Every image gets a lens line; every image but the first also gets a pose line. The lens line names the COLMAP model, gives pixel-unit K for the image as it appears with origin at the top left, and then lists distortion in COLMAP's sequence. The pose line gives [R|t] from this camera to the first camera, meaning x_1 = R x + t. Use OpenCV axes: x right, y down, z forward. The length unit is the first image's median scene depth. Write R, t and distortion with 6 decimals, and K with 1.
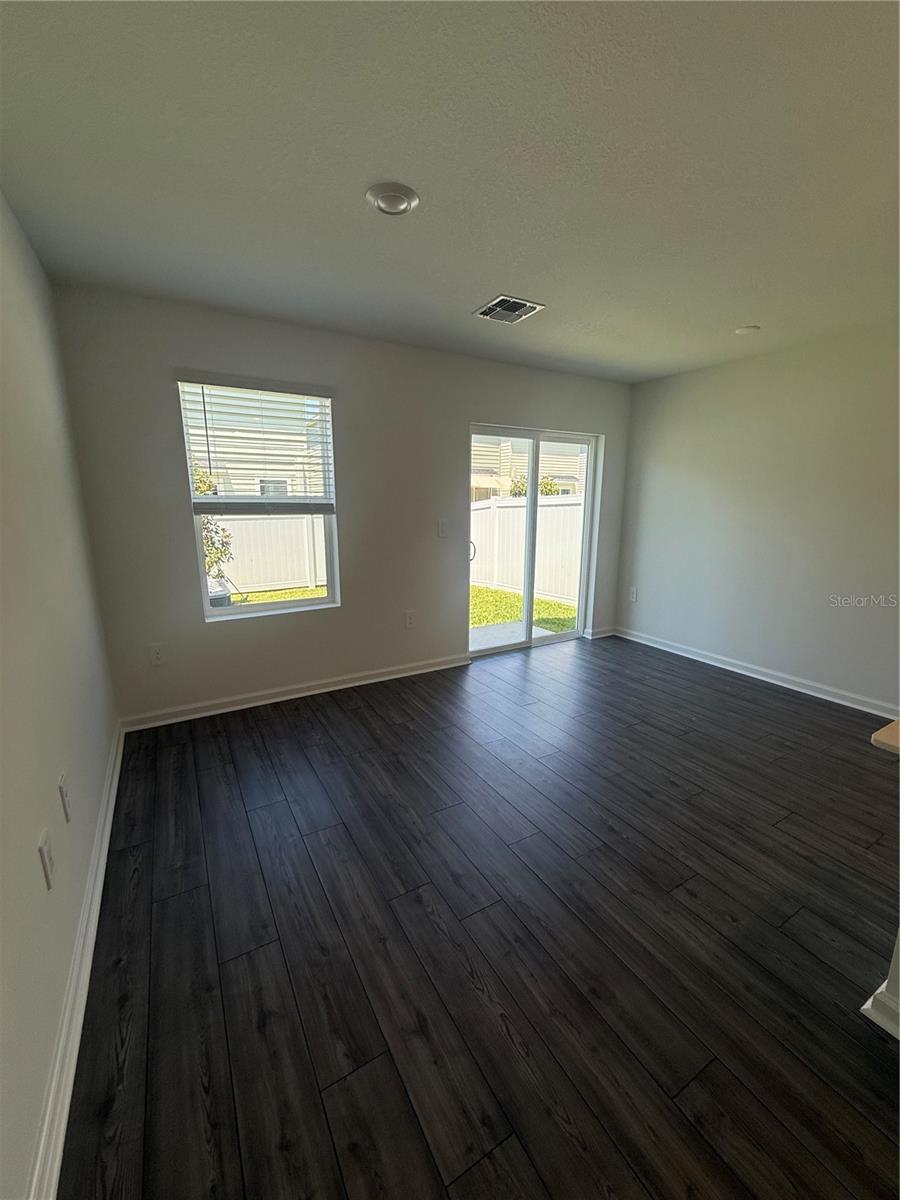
lens RADIAL K [[476.3, 0, 450.0], [0, 476.3, 600.0], [0, 0, 1]] dist [-0.000931, 0.000117]
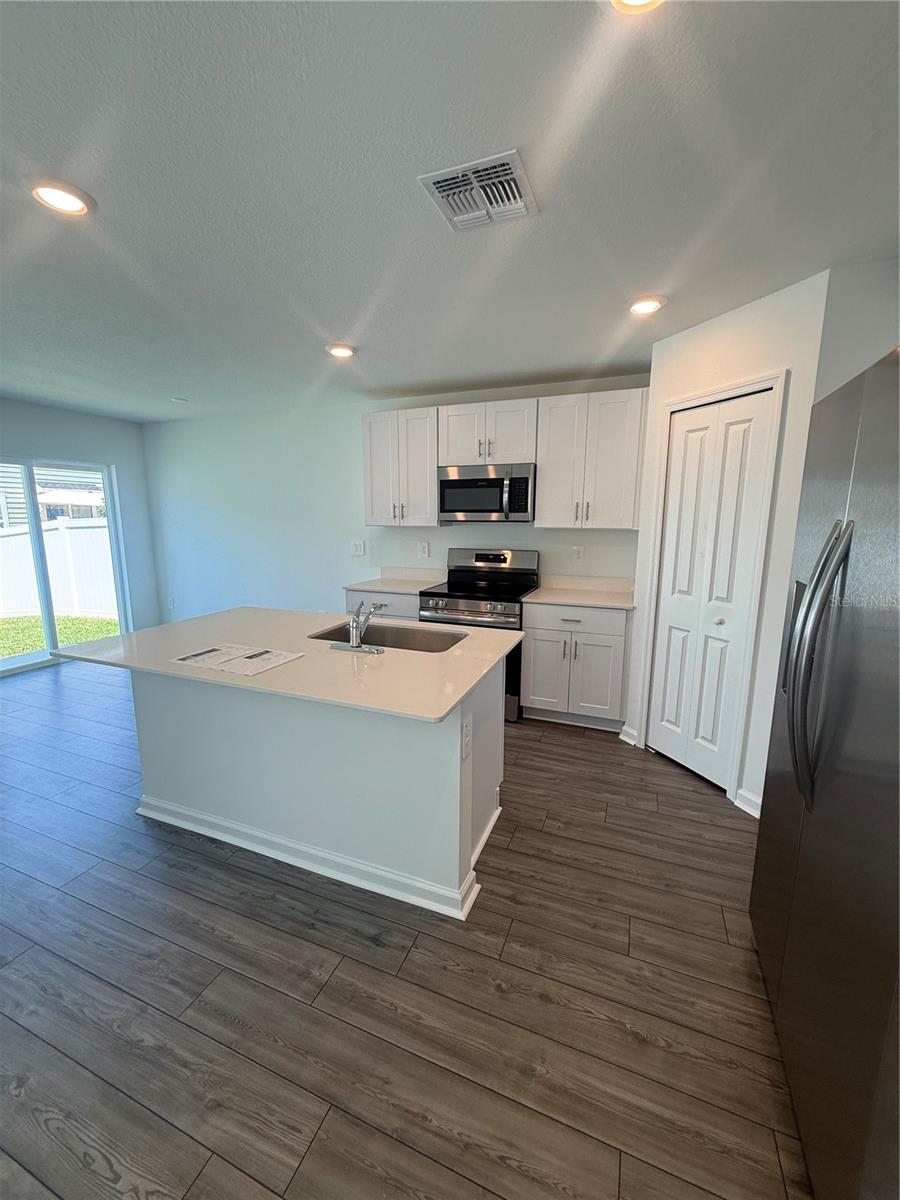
lens RADIAL K [[476.3, 0, 450.0], [0, 476.3, 600.0], [0, 0, 1]] dist [-0.000931, 0.000117]
pose [[0.790856, -0.102798, 0.603307, 0.233928], [0.124112, 0.992248, 0.006375, 0.059224], [-0.599286, 0.069836, 0.797483, -0.342370]]
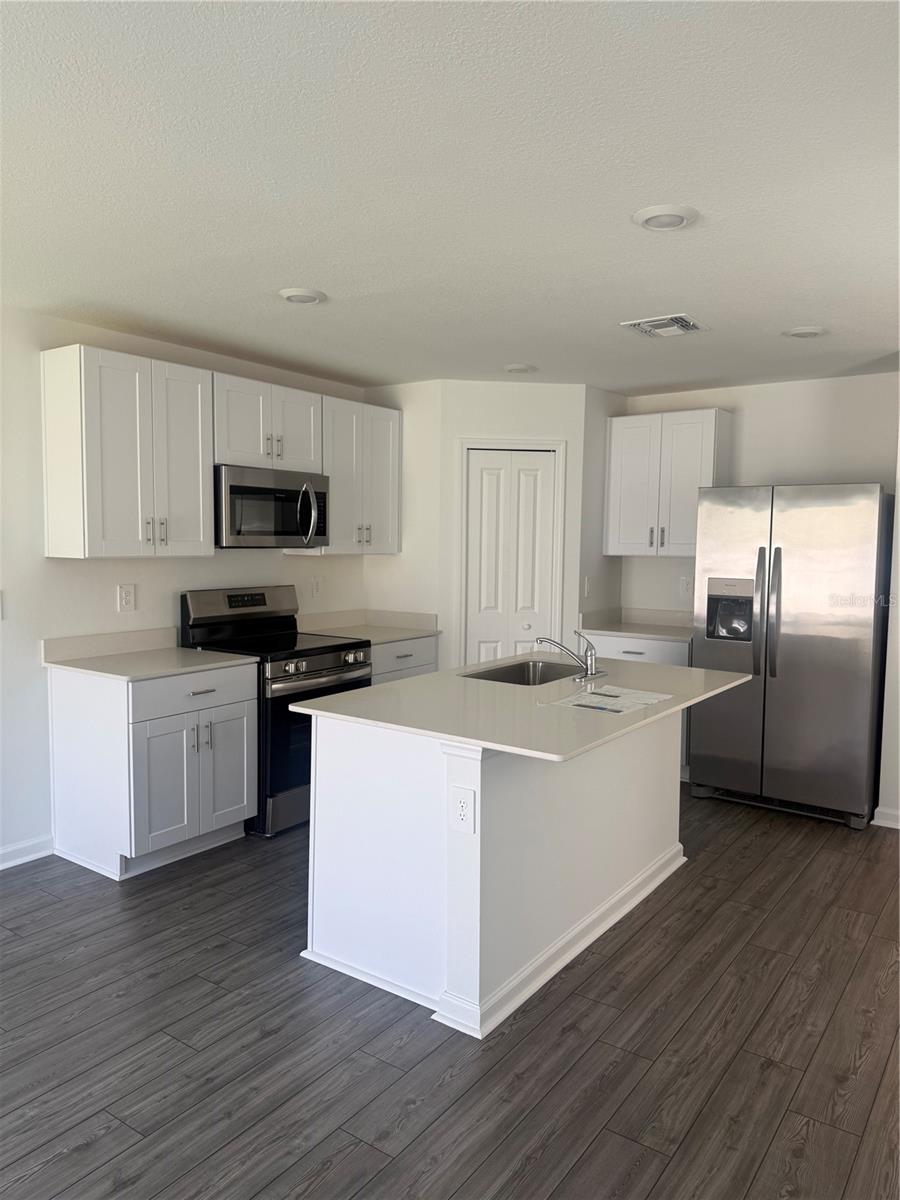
lens RADIAL K [[846.3, 0, 450.0], [0, 846.3, 600.0], [0, 0, 1]] dist [0.003599, -0.002881]
pose [[-0.407195, -0.072461, 0.910462, -0.238427], [0.179462, 0.971068, 0.157547, -0.125148], [-0.895536, 0.227545, -0.382410, 0.489557]]
